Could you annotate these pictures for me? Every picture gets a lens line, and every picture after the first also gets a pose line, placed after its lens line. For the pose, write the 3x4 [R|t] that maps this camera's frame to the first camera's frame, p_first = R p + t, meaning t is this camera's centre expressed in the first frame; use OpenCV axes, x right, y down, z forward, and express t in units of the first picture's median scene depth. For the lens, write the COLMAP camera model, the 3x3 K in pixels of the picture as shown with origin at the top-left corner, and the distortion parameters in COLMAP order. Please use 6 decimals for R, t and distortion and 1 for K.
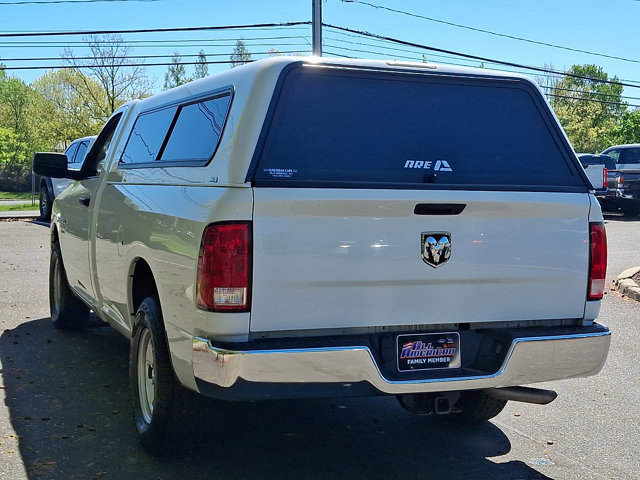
lens RADIAL K [[1014.4, 0, 320.7], [0, 1014.4, 227.9], [0, 0, 1]] dist [0.118686, -0.010991]
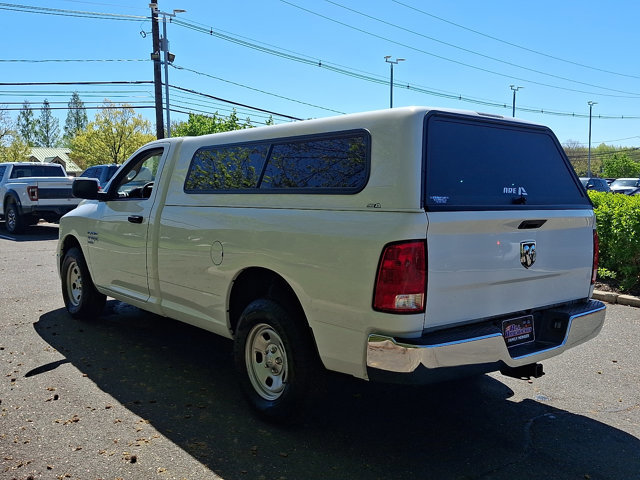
lens RADIAL K [[653.2, 0, 333.5], [0, 653.2, 241.5], [0, 0, 1]] dist [0.165484, -0.359505]
pose [[0.950057, -0.034862, 0.310122, -0.391106], [0.025627, 0.999100, 0.033802, -0.031507], [-0.311022, -0.024167, 0.950096, 0.257100]]
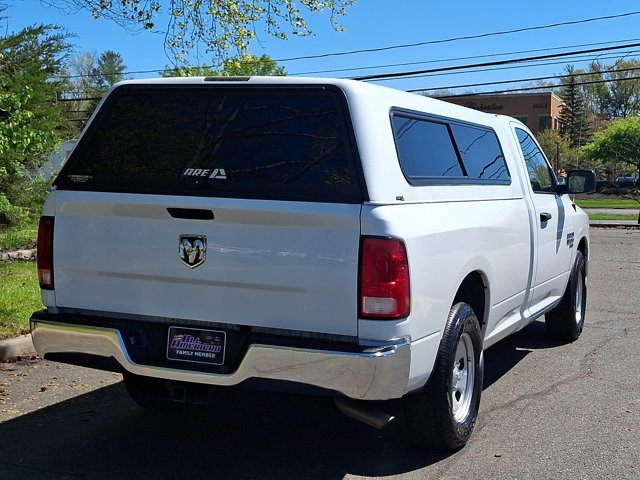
lens RADIAL K [[1020.1, 0, 302.5], [0, 1020.1, 255.8], [0, 0, 1]] dist [0.192691, -0.100553]
pose [[0.663709, 0.058866, -0.745671, 0.993995], [-0.052706, 0.998101, 0.031882, -0.014432], [0.746132, 0.018141, 0.665551, 0.360752]]
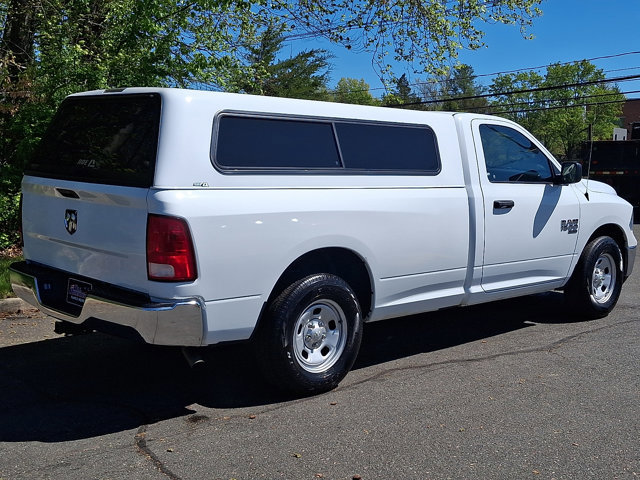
lens RADIAL K [[827.7, 0, 320.0], [0, 827.7, 240.0], [0, 0, 1]] dist [0.176117, -0.587731]
pose [[0.321105, 0.089026, -0.942850, 1.322235], [-0.072675, 0.994953, 0.069195, -0.059518], [0.944251, 0.046303, 0.325954, 0.938056]]
